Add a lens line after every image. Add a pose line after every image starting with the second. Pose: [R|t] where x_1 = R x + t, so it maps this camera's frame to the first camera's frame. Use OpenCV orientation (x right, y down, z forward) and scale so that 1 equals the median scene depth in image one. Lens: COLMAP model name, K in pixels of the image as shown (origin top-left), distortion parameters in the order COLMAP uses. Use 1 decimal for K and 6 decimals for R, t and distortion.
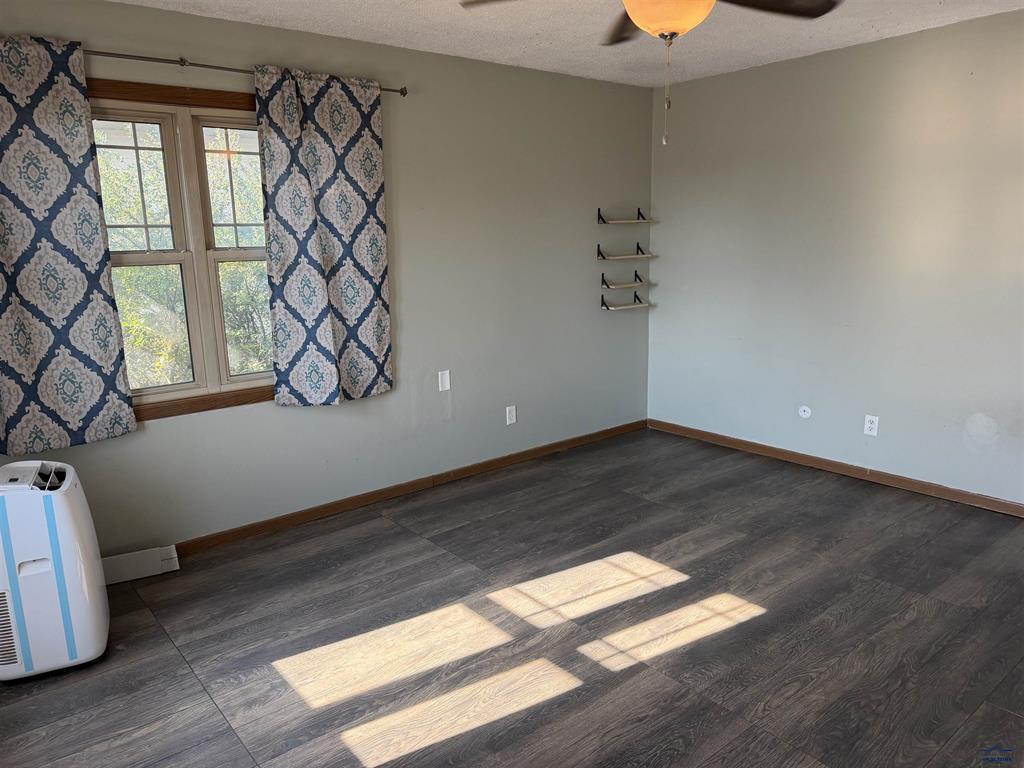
lens RADIAL K [[720.7, 0, 513.0], [0, 720.7, 384.5], [0, 0, 1]] dist [0.072933, -0.097569]
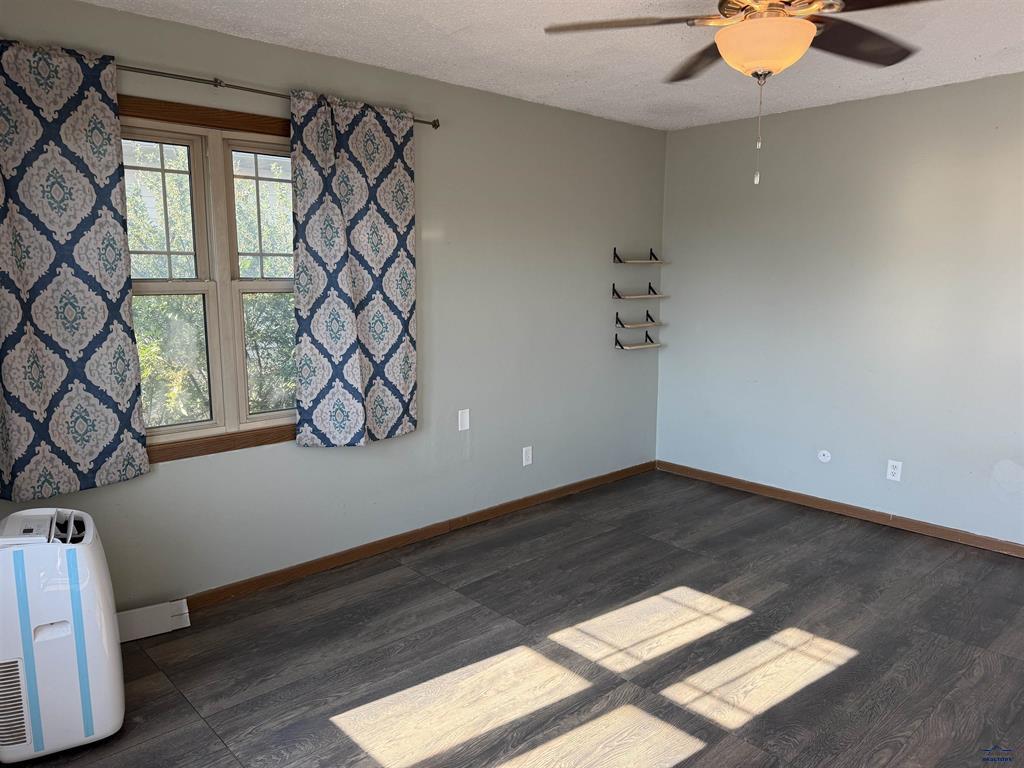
lens RADIAL K [[720.7, 0, 516.0], [0, 720.7, 379.5], [0, 0, 1]] dist [0.072933, -0.097569]
pose [[0.997723, 0.014864, 0.065789, -0.108994], [-0.011149, 0.998341, -0.056480, -0.007154], [-0.066519, 0.055618, 0.996234, 0.044843]]
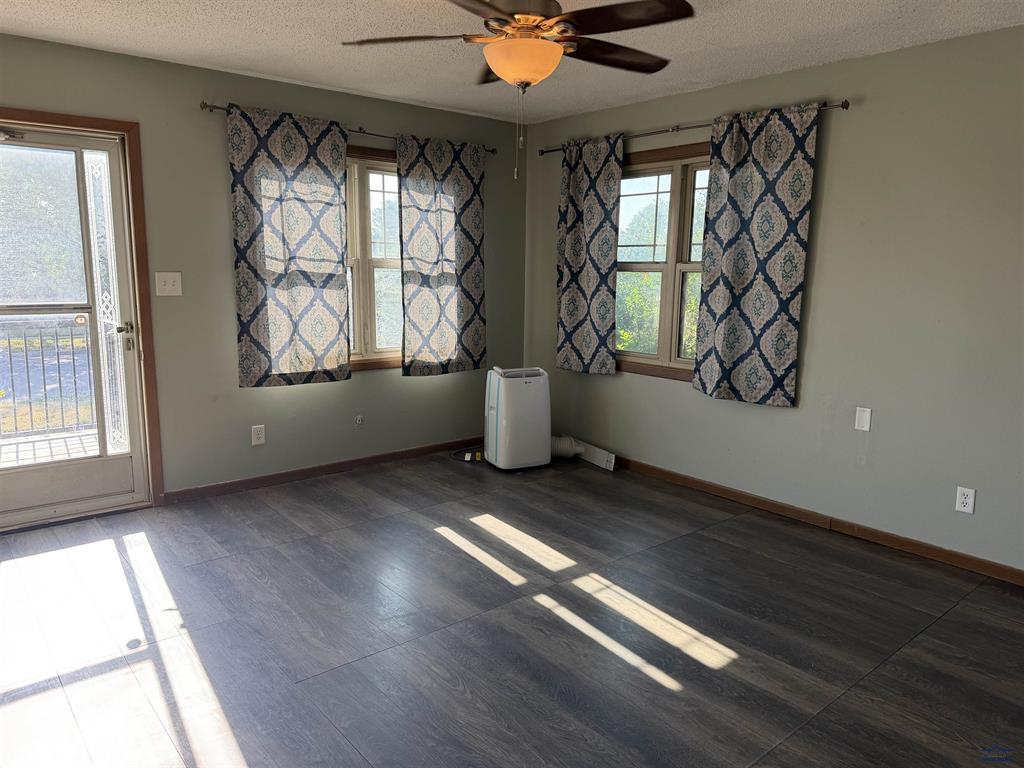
lens RADIAL K [[720.7, 0, 508.1], [0, 720.7, 385.5], [0, 0, 1]] dist [0.072933, -0.097569]
pose [[0.004346, 0.193159, -0.981158, 0.918880], [-0.212310, 0.958977, 0.187852, -0.144341], [0.977193, 0.207493, 0.045177, 0.644317]]
